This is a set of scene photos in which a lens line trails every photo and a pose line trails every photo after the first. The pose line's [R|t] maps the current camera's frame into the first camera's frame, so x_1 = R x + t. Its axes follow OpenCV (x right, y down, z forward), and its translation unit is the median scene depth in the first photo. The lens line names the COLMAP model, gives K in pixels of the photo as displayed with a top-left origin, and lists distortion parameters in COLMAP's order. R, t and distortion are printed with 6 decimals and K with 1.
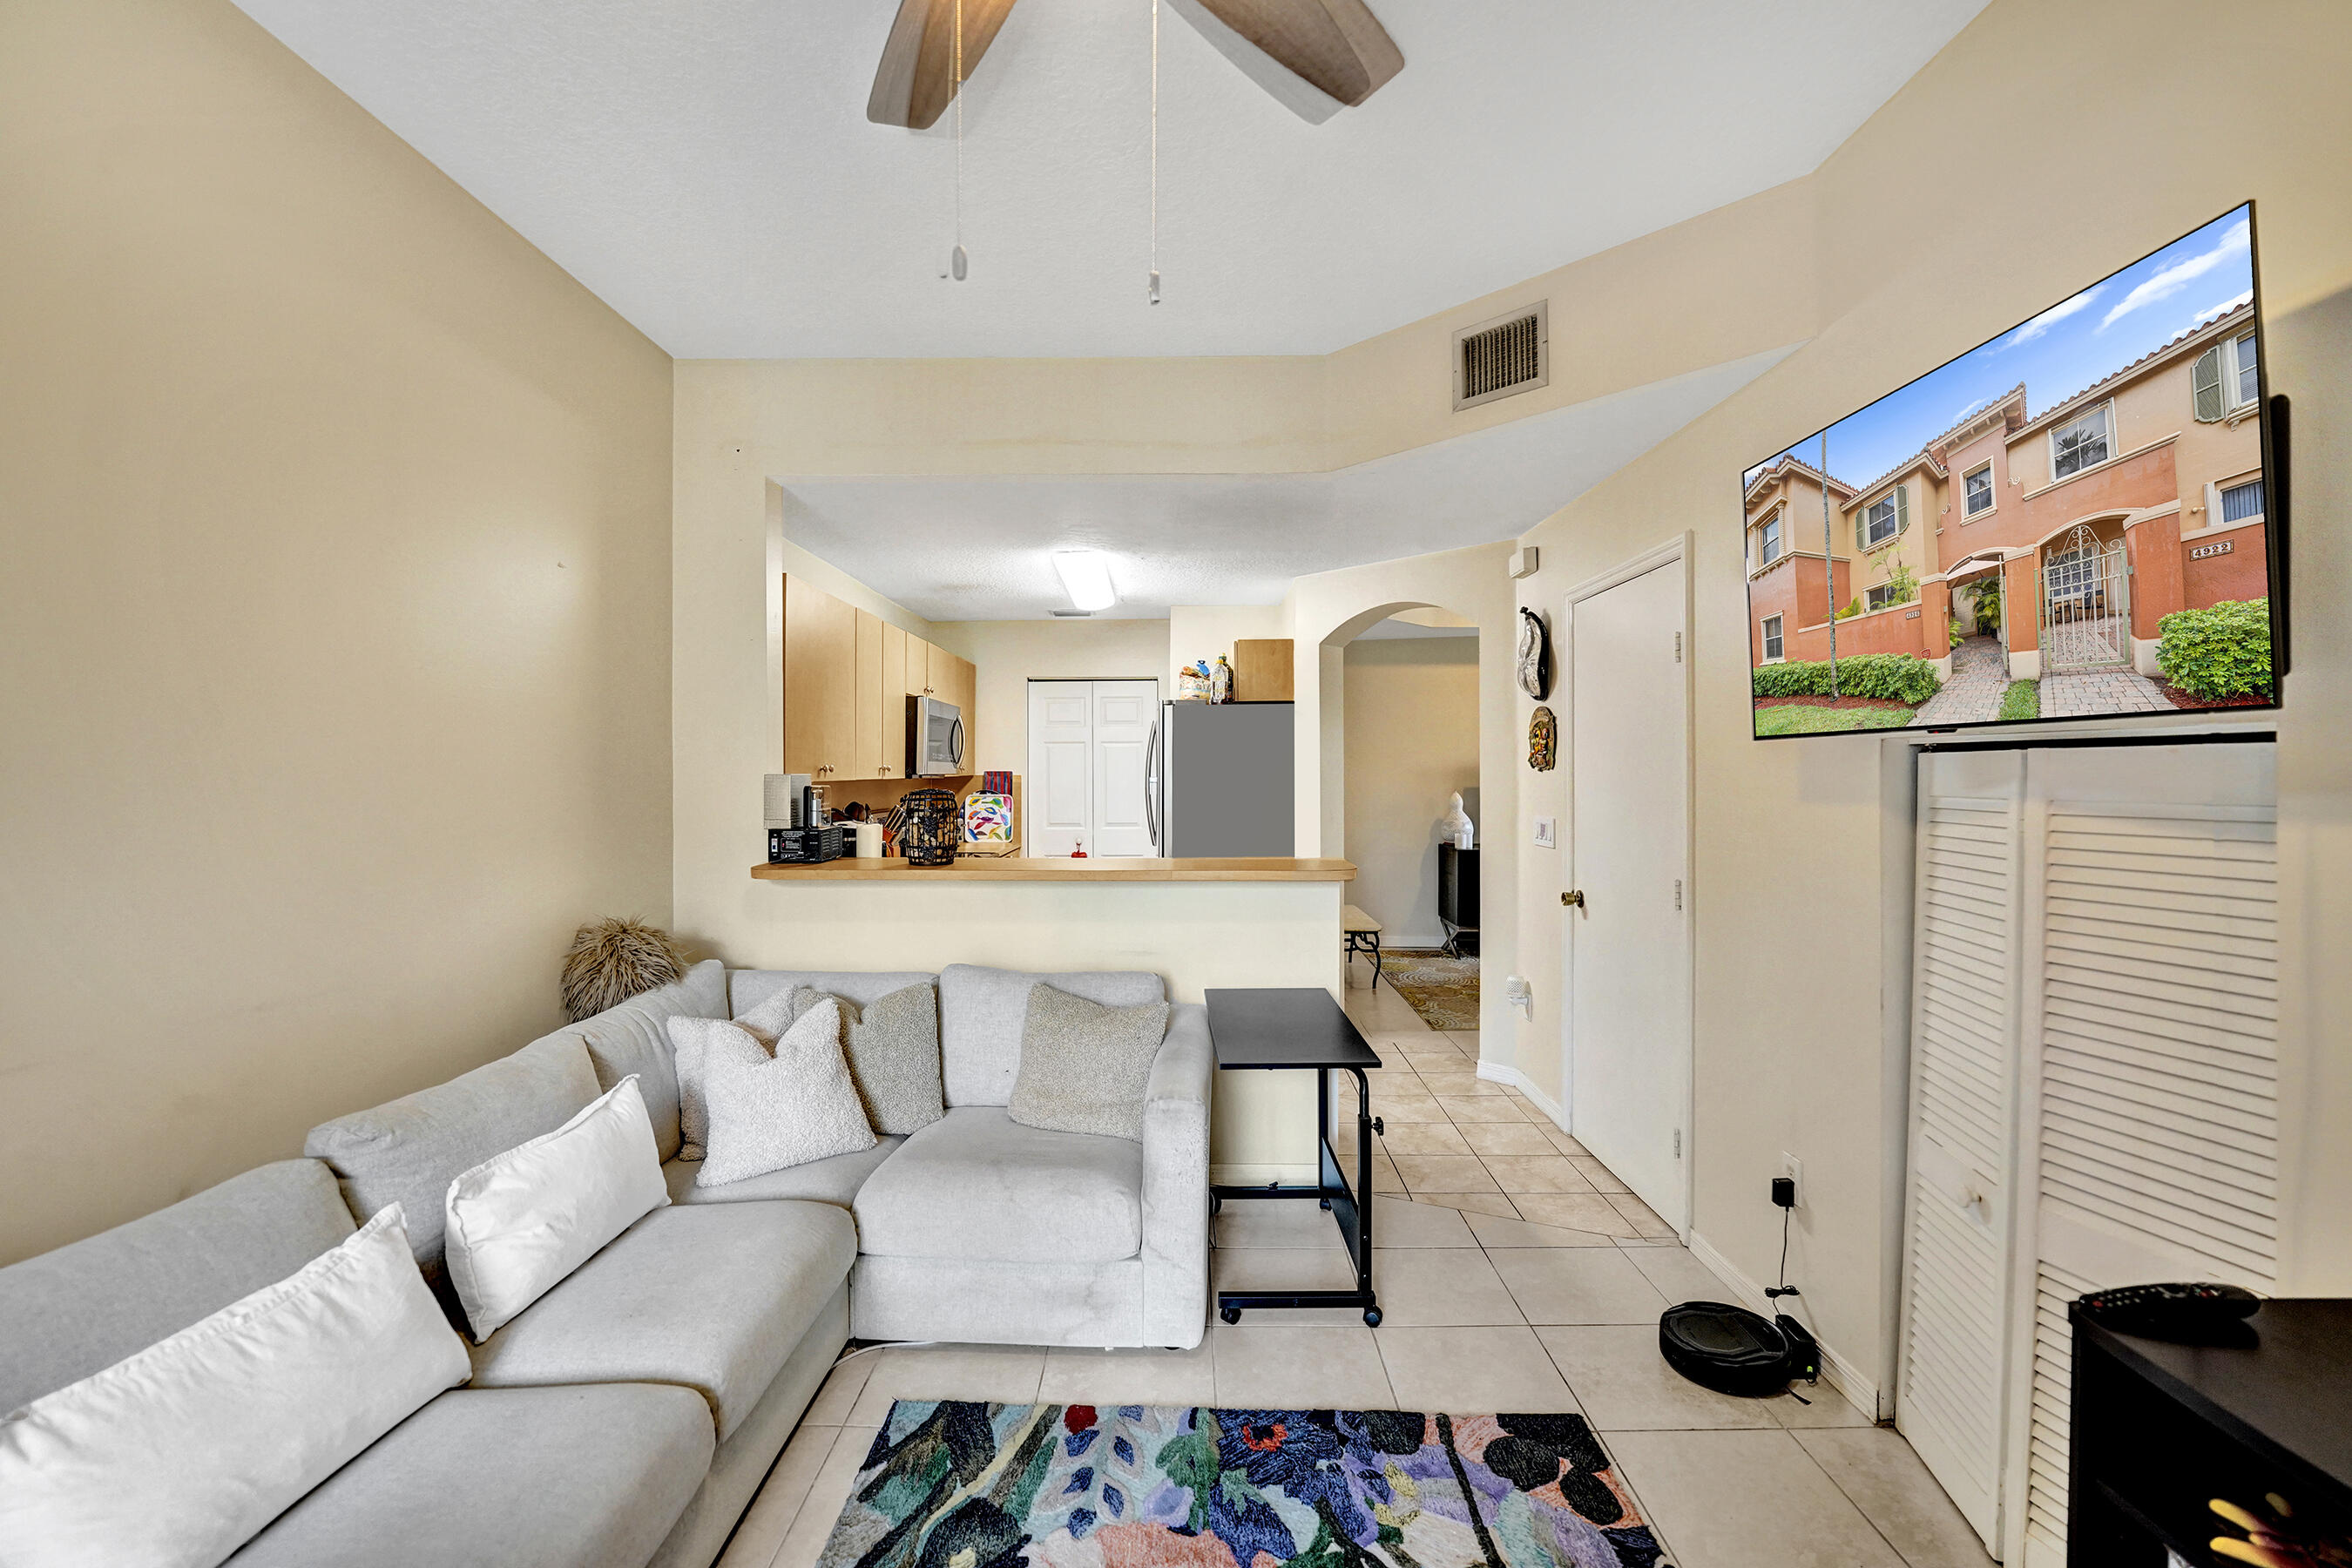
lens RADIAL K [[965.4, 0, 1181.2], [0, 965.4, 775.5], [0, 0, 1]] dist [-0.019451, -0.000372]
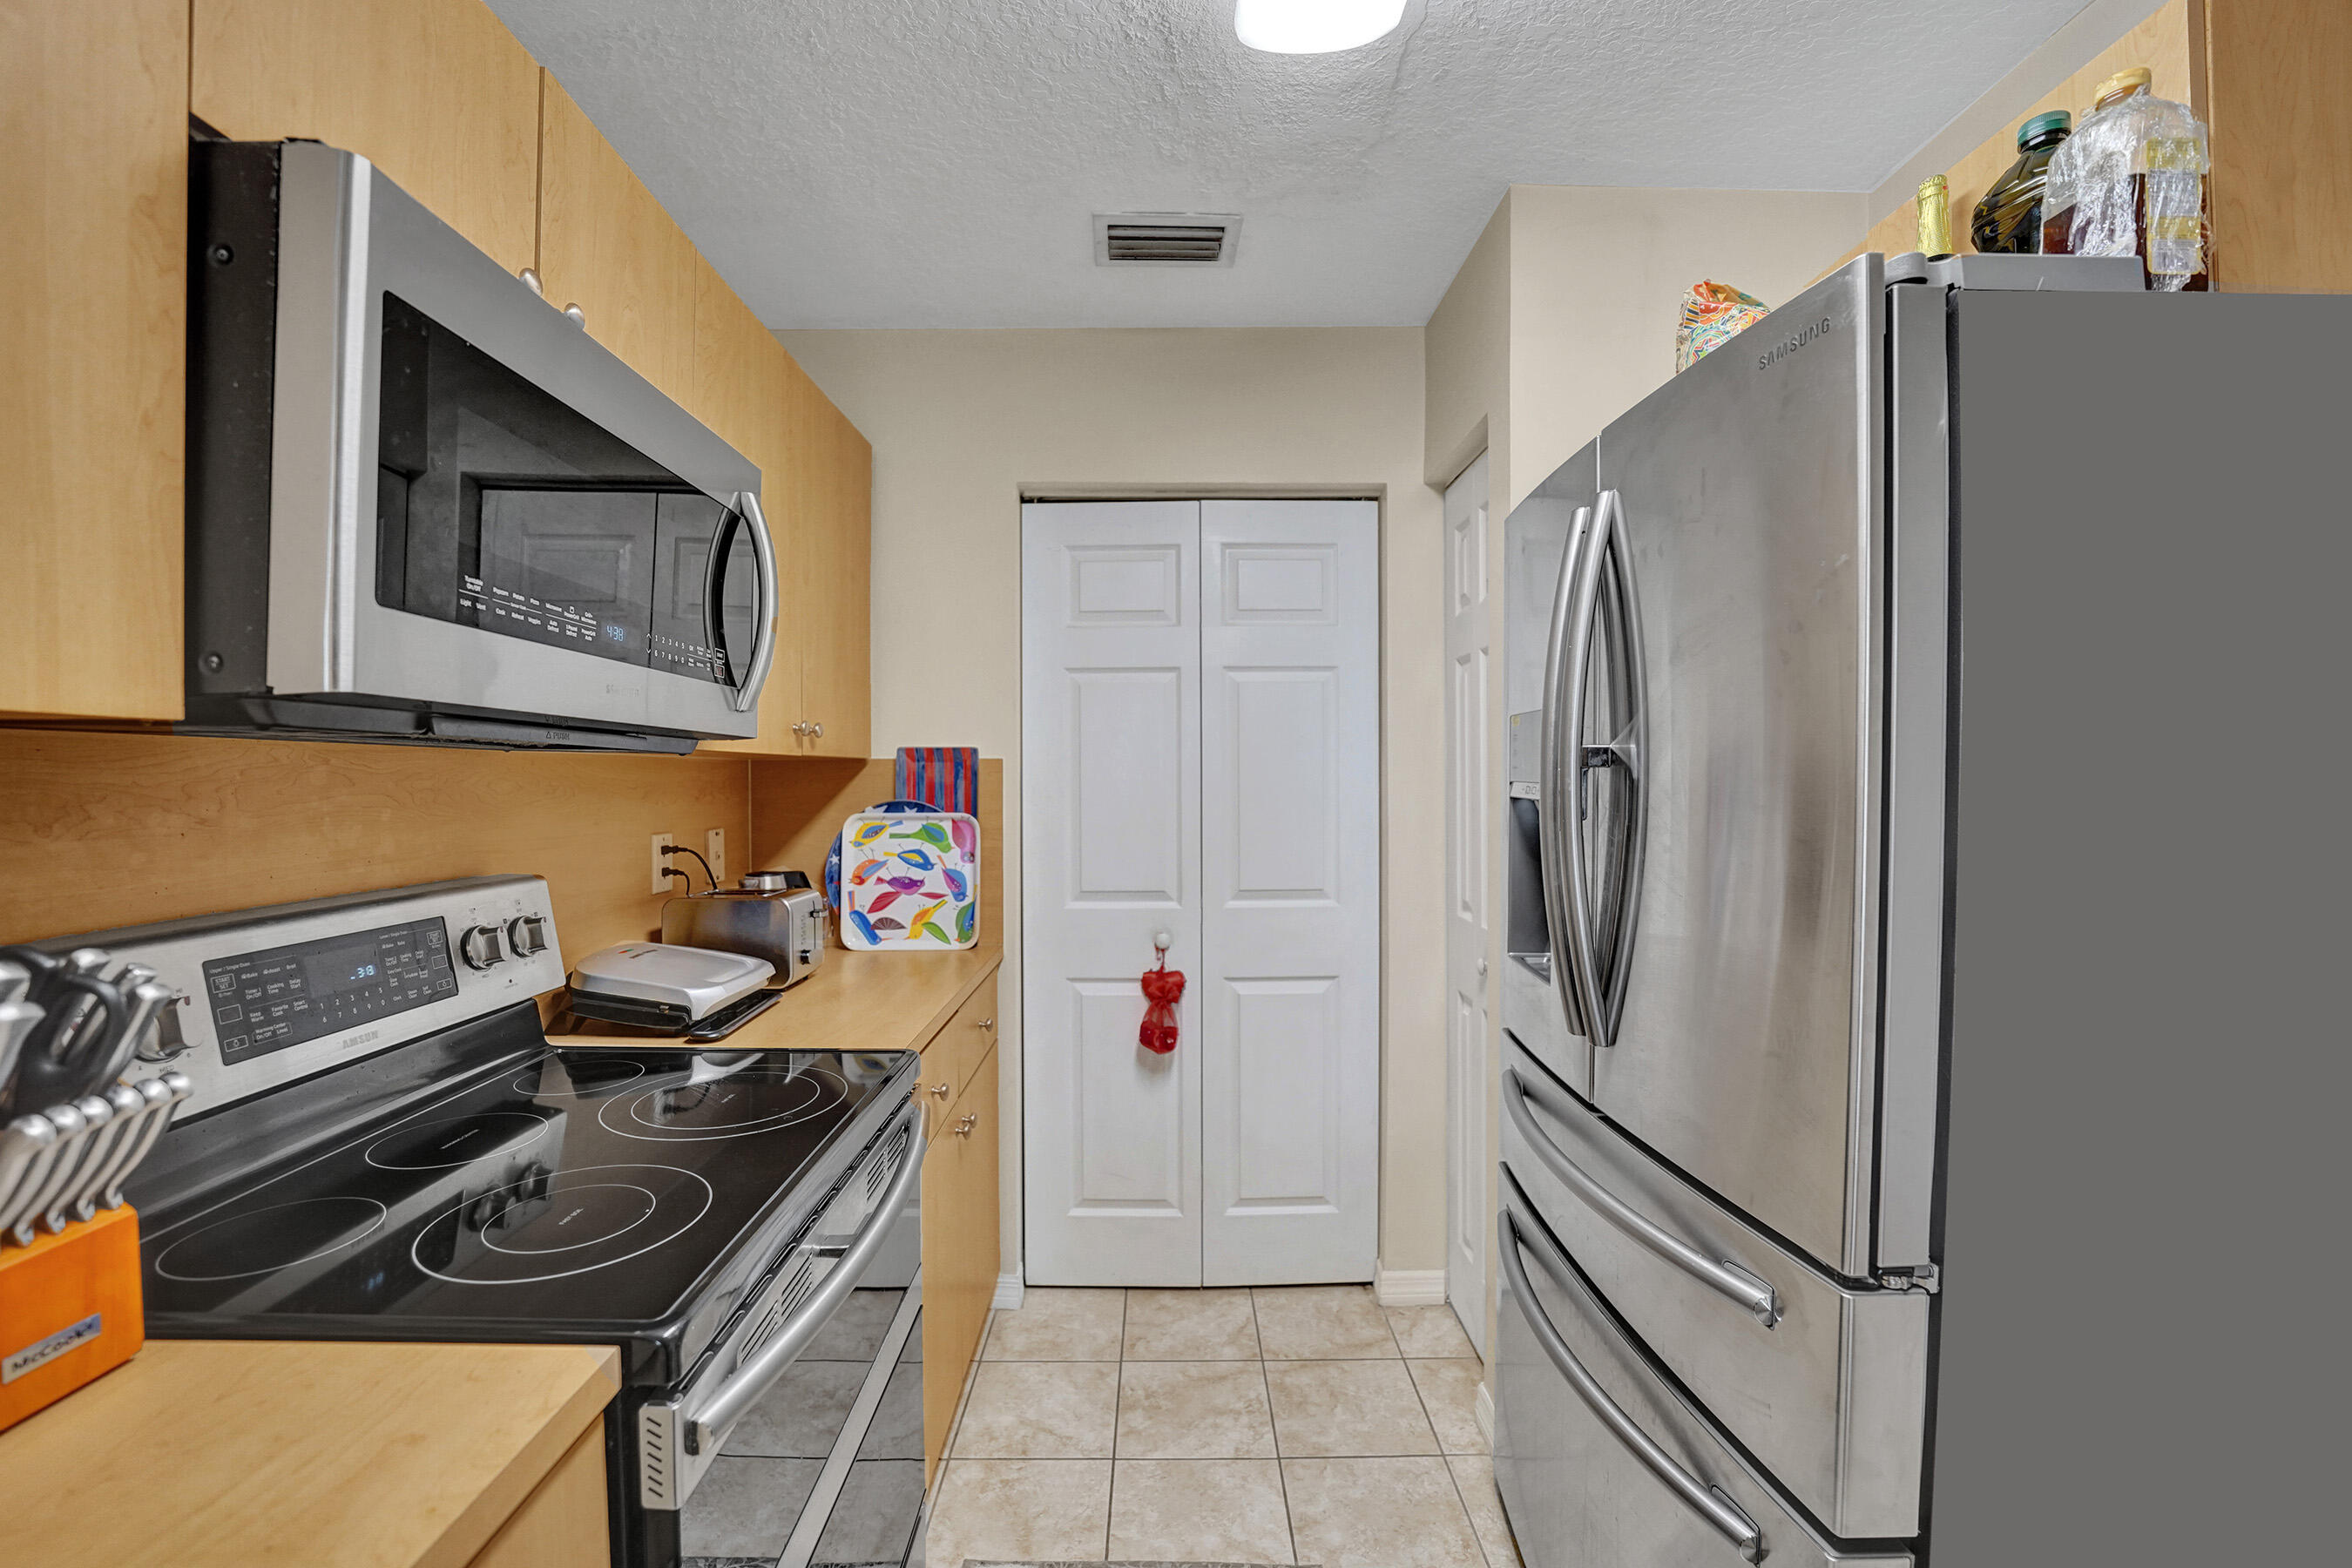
lens RADIAL K [[965.4, 0, 1220.8], [0, 965.4, 780.2], [0, 0, 1]] dist [-0.019451, -0.000372]
pose [[0.997254, -0.003259, 0.073985, -0.112706], [0.002677, 0.999965, 0.007960, 0.005278], [-0.074009, -0.007740, 0.997228, 0.642329]]
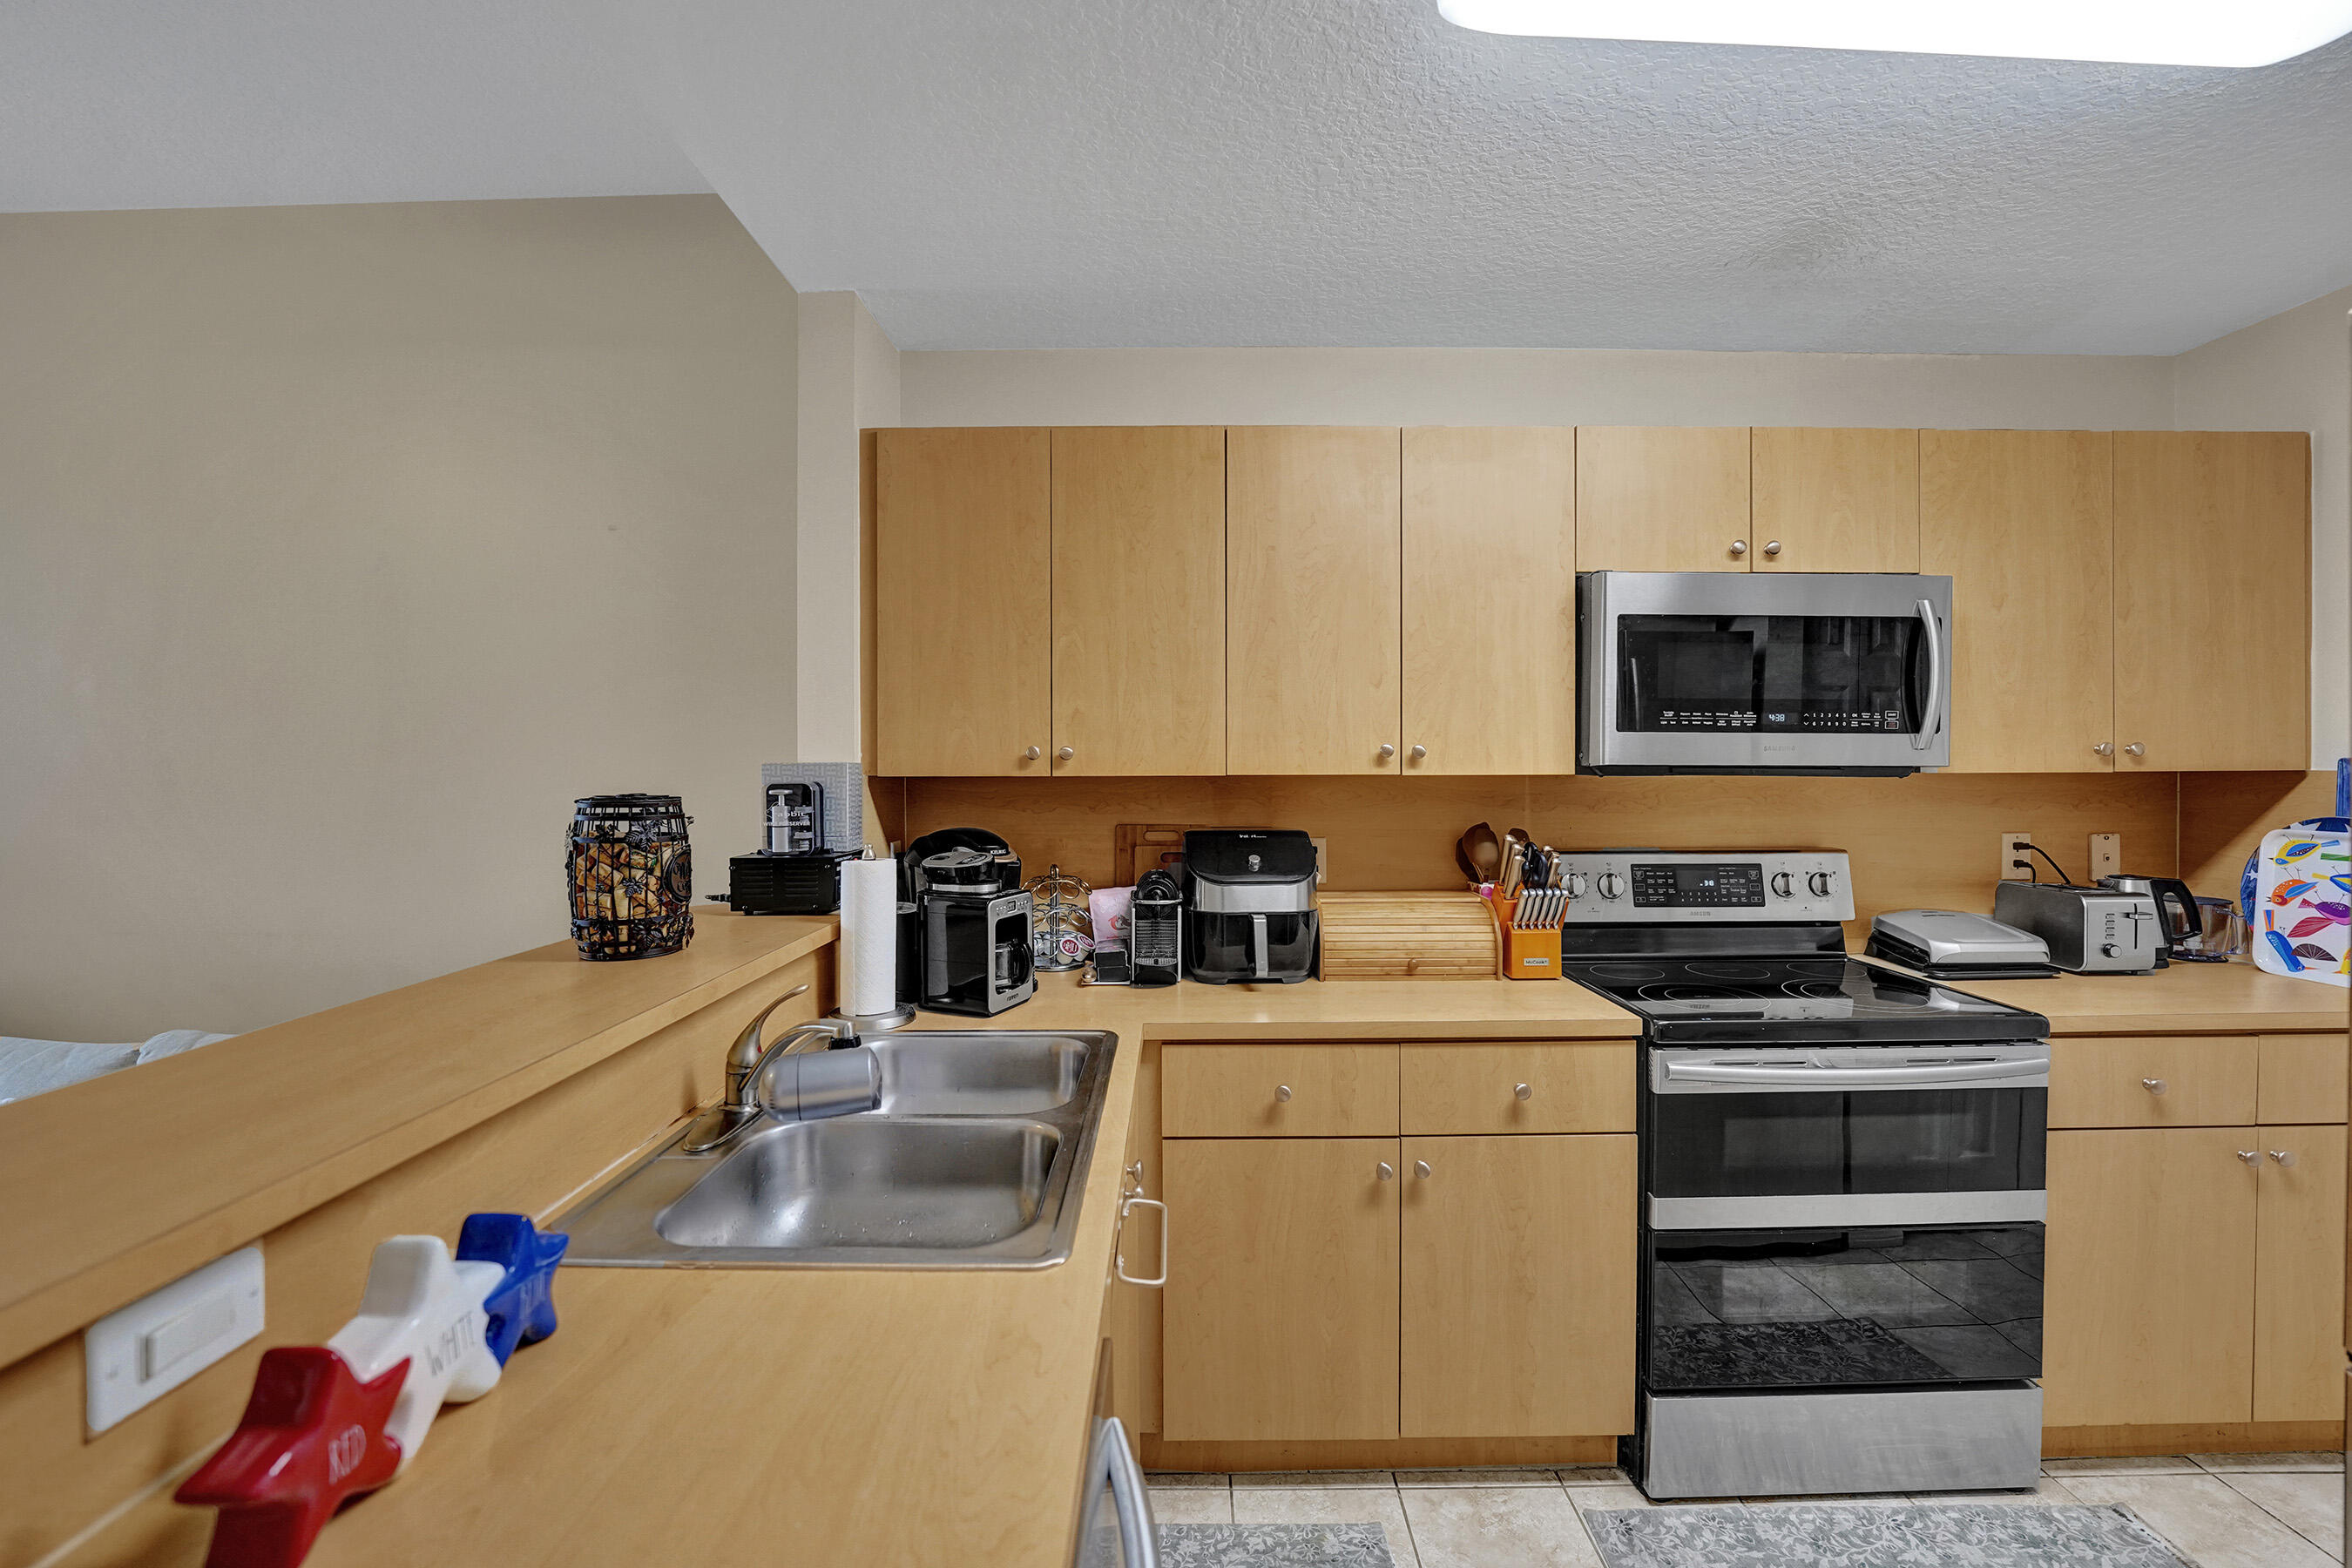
lens RADIAL K [[965.4, 0, 1151.3], [0, 965.4, 790.7], [0, 0, 1]] dist [-0.019451, -0.000372]
pose [[0.011764, 0.025276, -0.999611, 0.097200], [0.008661, 0.999640, 0.025378, -0.004893], [0.999893, -0.008957, 0.011541, 0.610342]]
